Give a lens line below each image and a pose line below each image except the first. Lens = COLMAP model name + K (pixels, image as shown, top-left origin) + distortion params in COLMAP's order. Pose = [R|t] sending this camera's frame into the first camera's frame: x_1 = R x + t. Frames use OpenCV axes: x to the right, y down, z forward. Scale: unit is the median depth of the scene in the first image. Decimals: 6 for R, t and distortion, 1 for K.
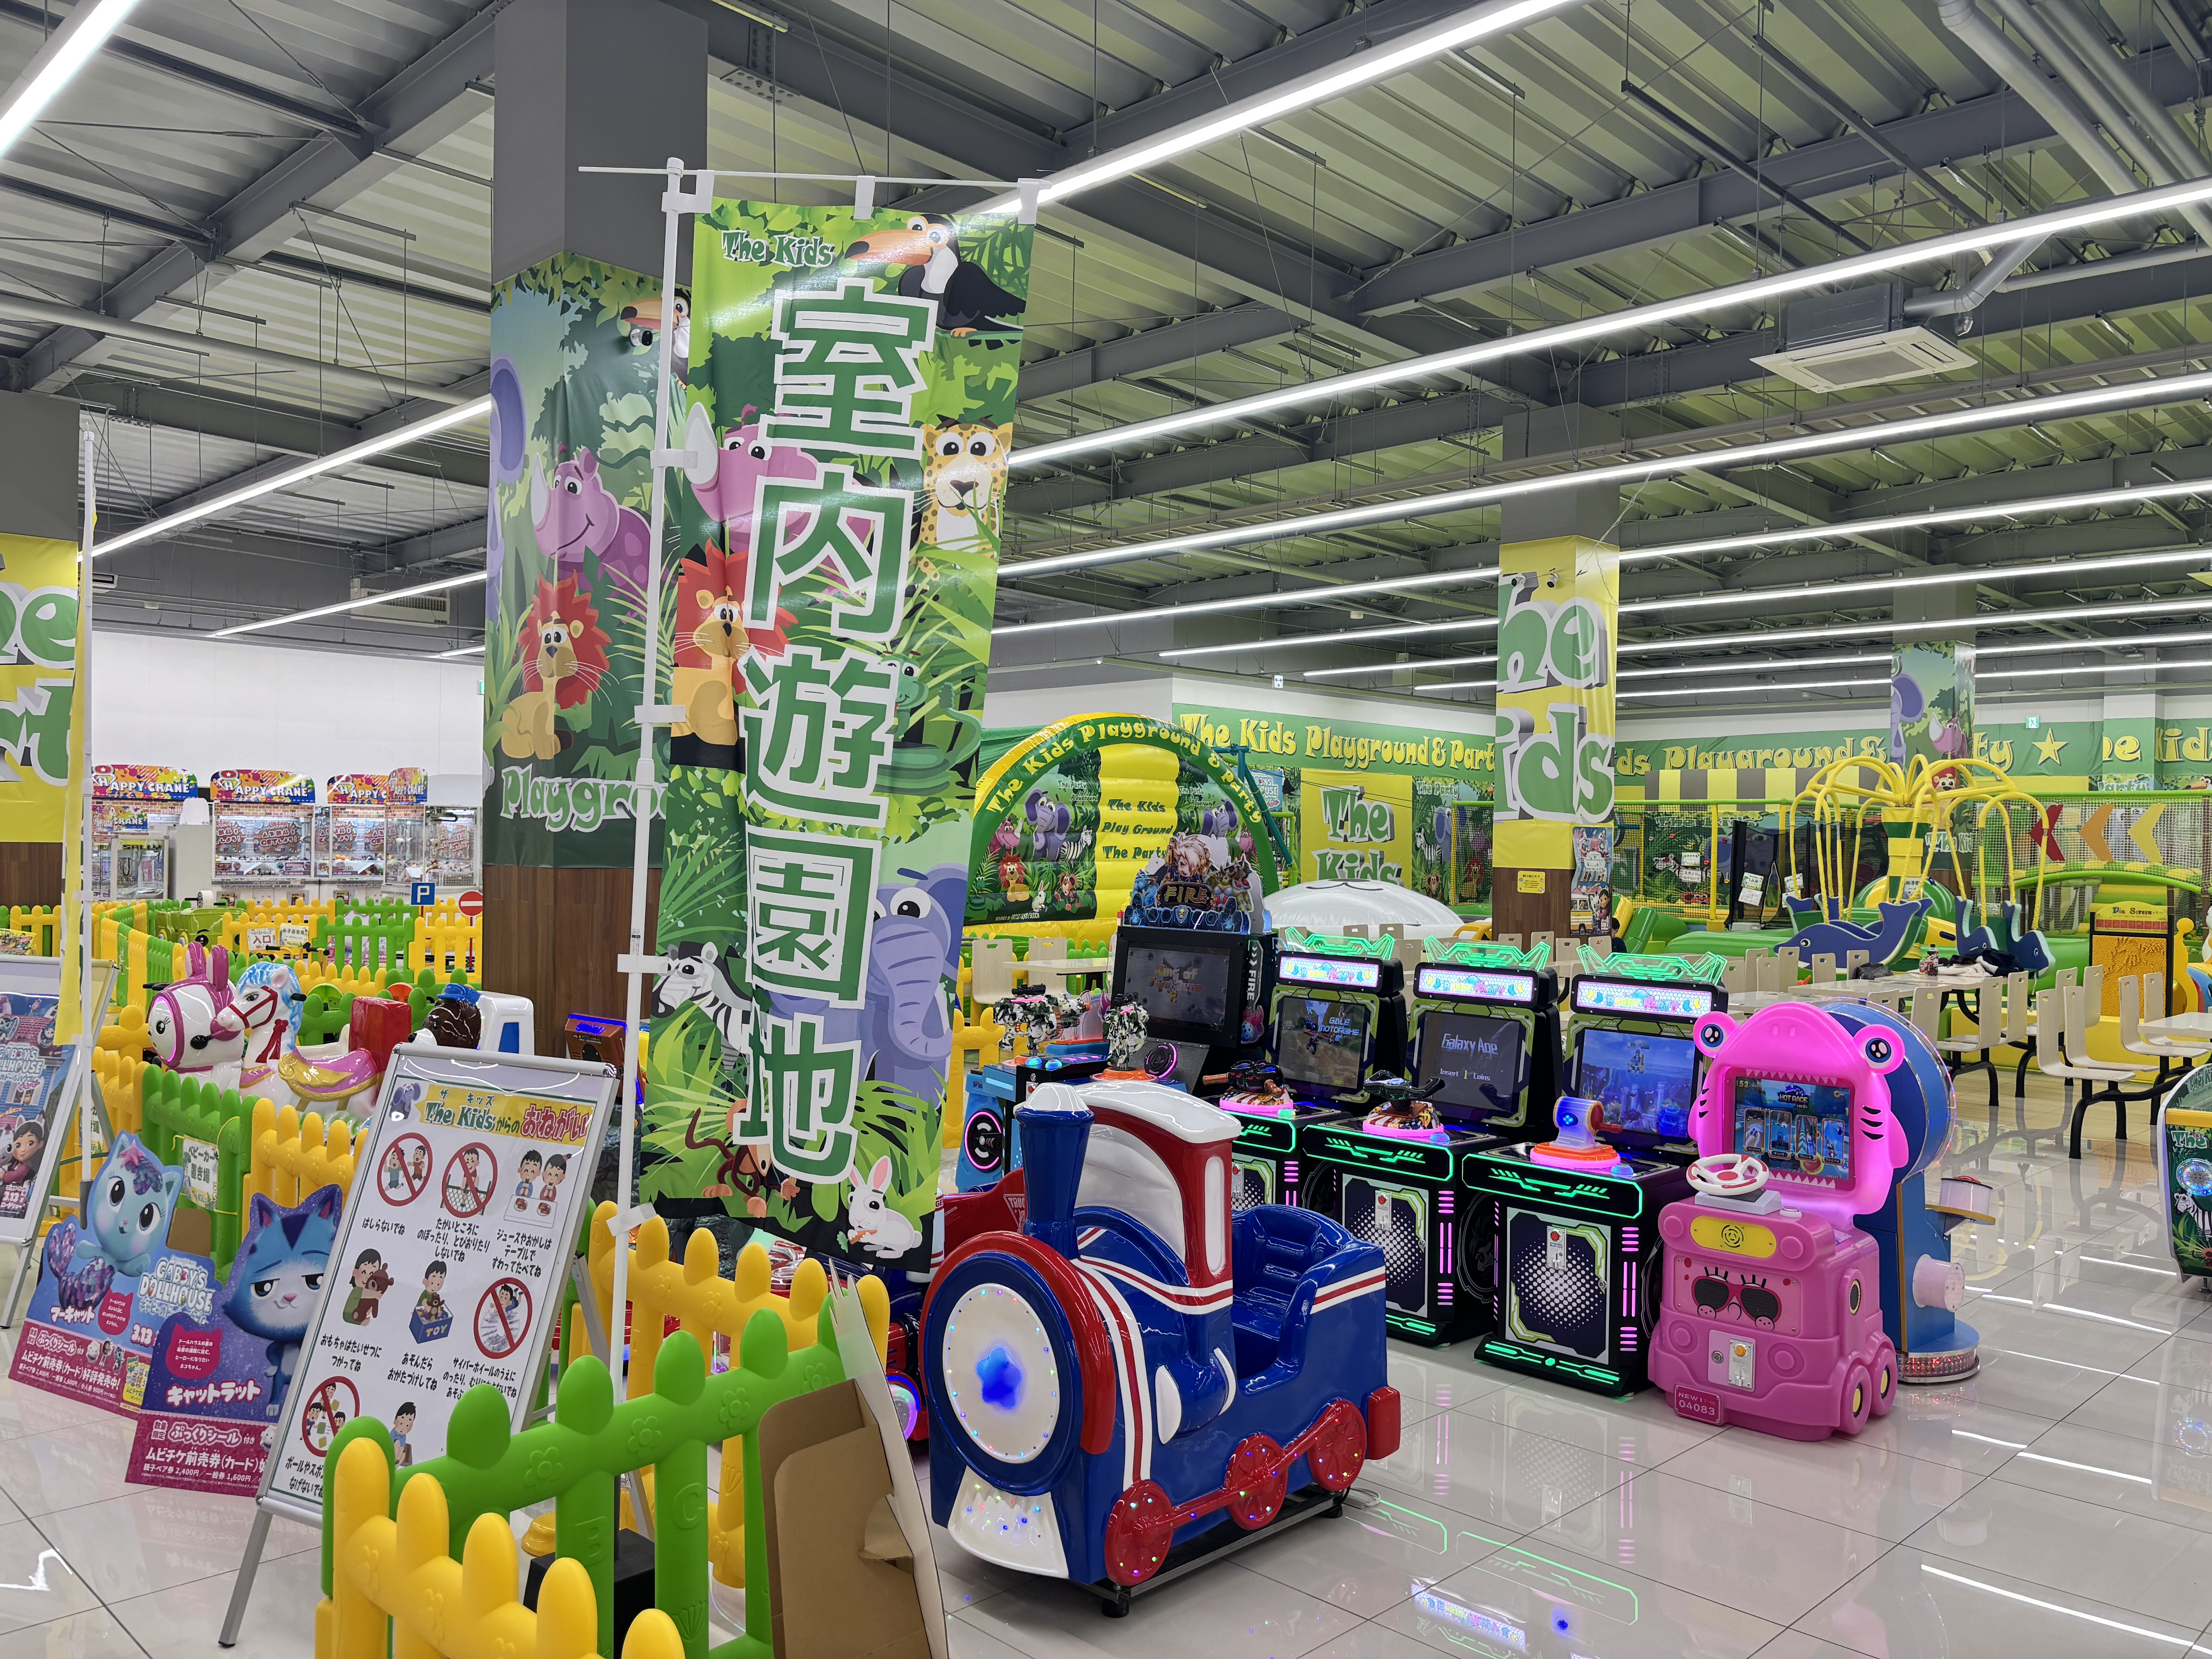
lens RADIAL K [[1633.5, 0, 1104.9], [0, 1633.5, 846.1], [0, 0, 1]] dist [0.168684, -0.202573]
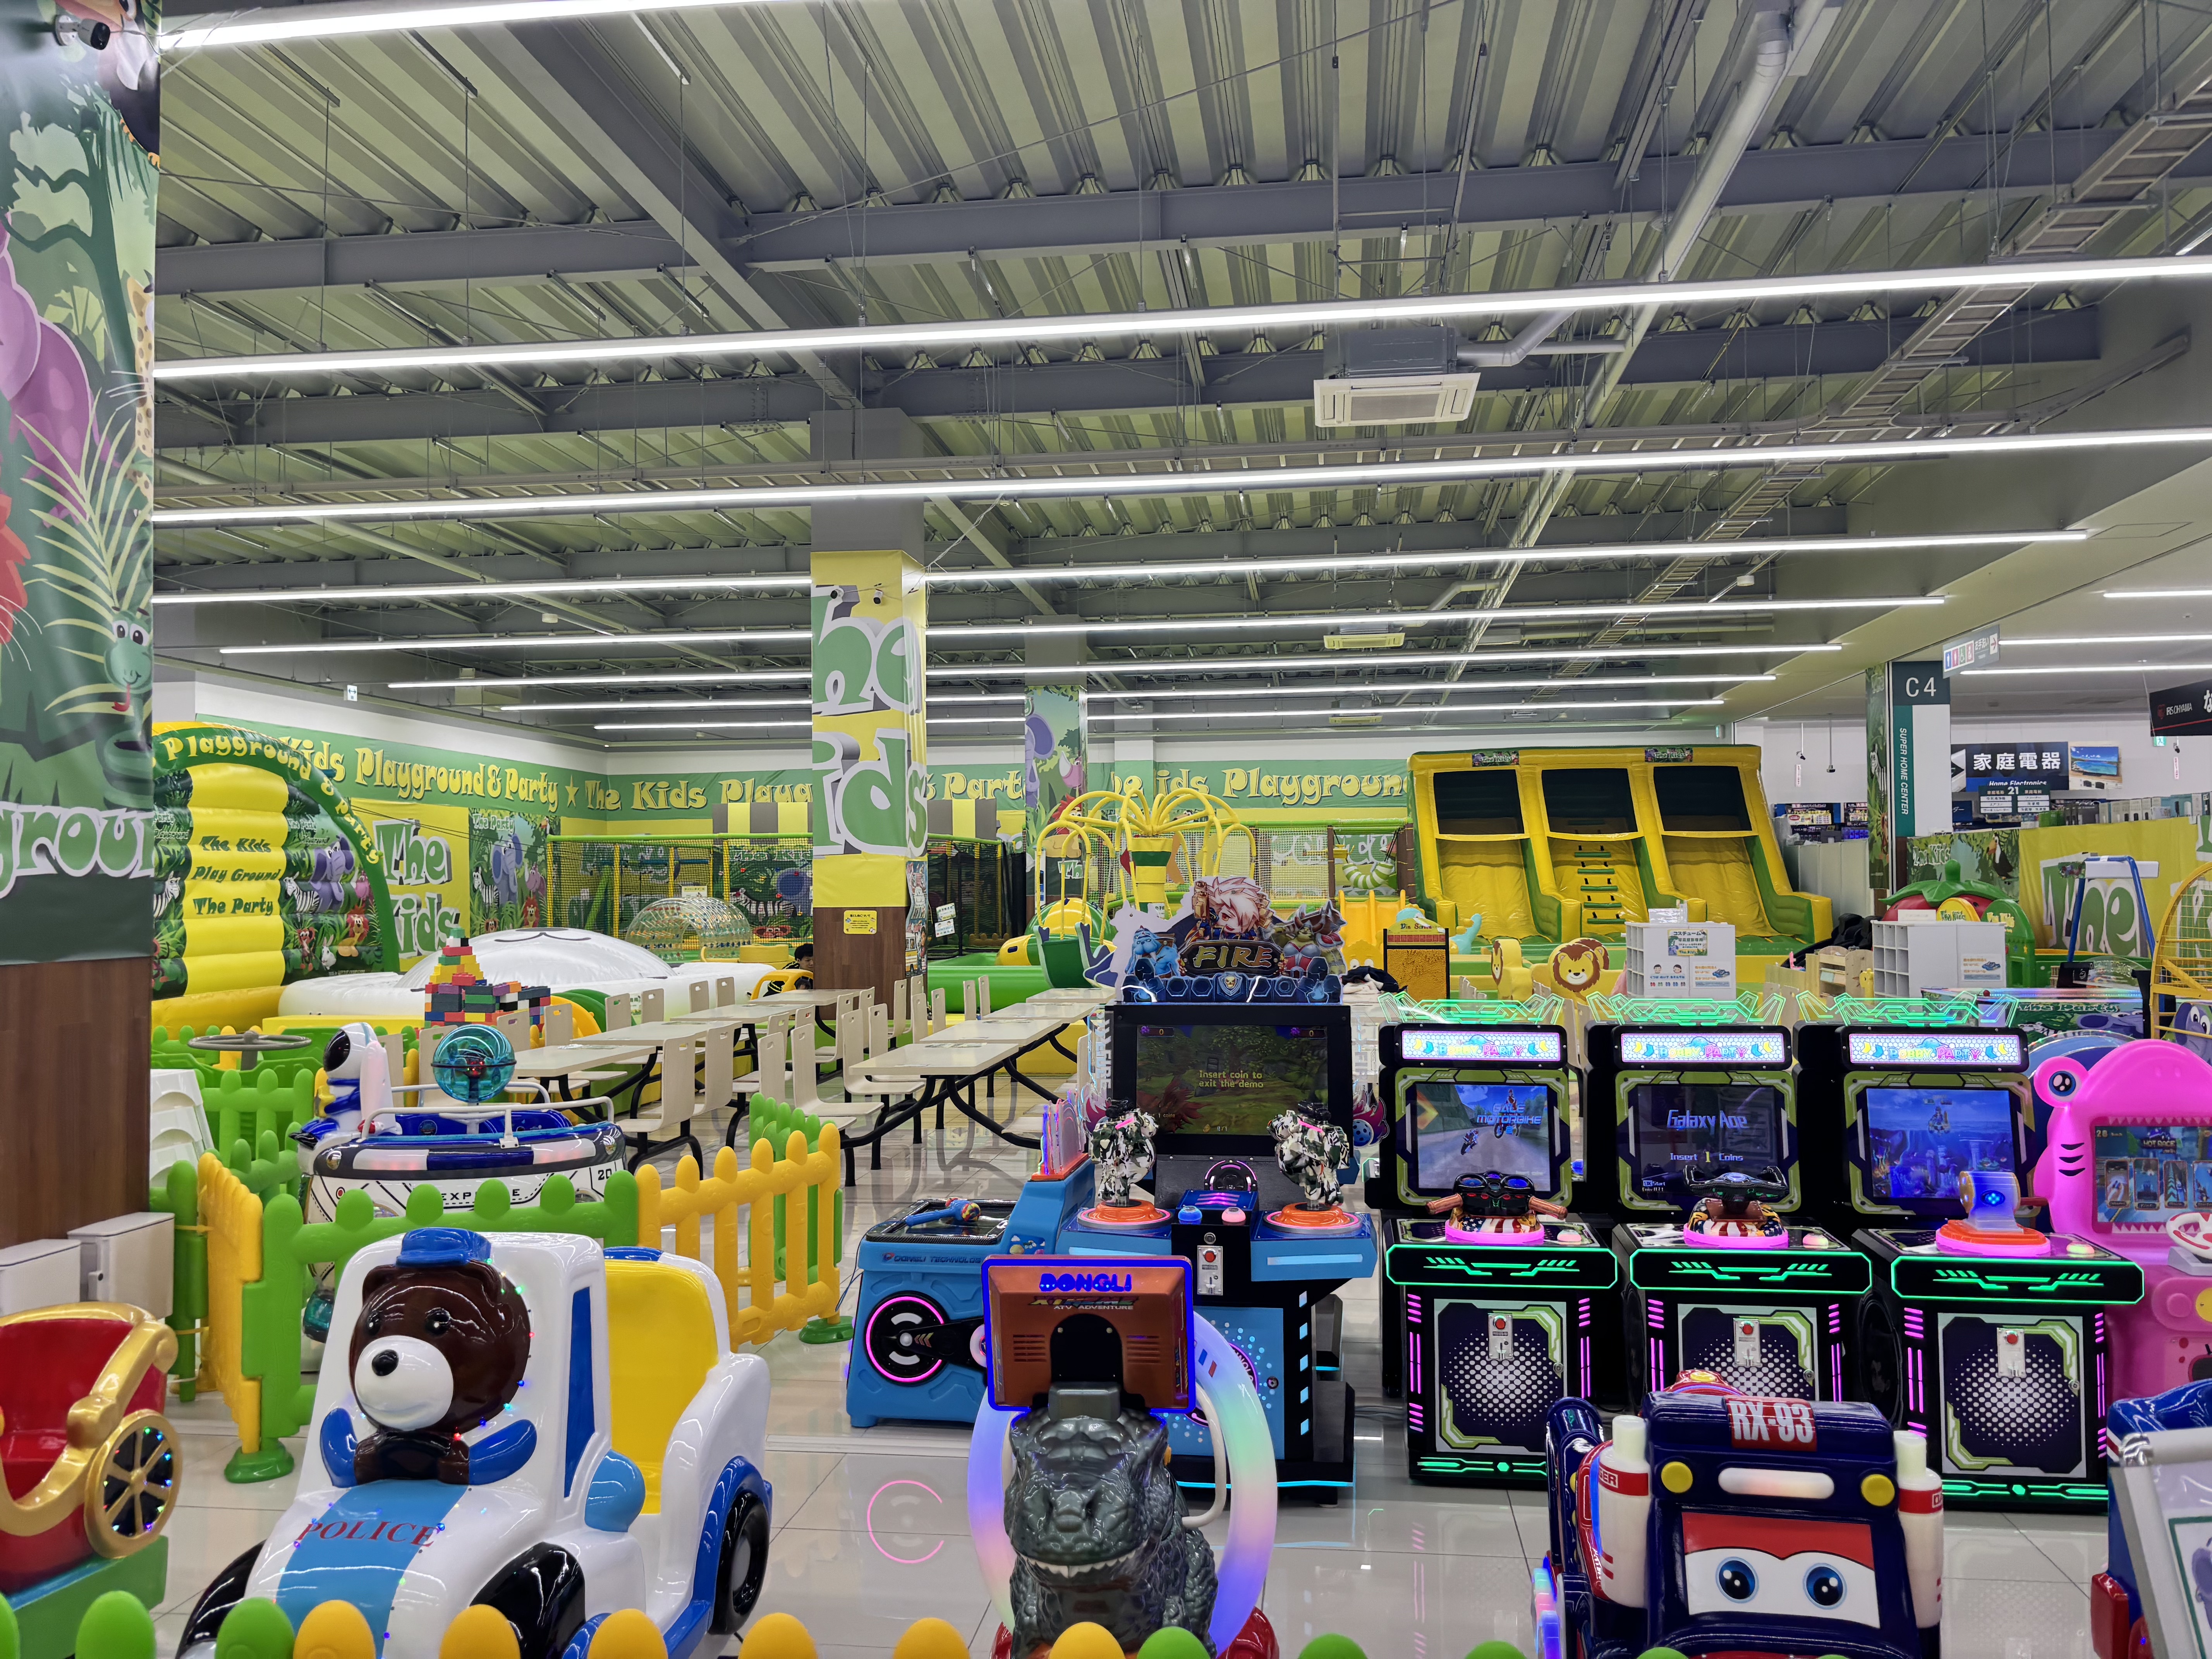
lens RADIAL K [[1675.3, 0, 1106.4], [0, 1675.3, 838.0], [0, 0, 1]] dist [0.027053, -0.003392]
pose [[0.801242, -0.009437, 0.598266, -0.157283], [0.025007, 0.999530, -0.017726, -0.004258], [-0.597817, 0.029164, 0.801102, 0.149168]]
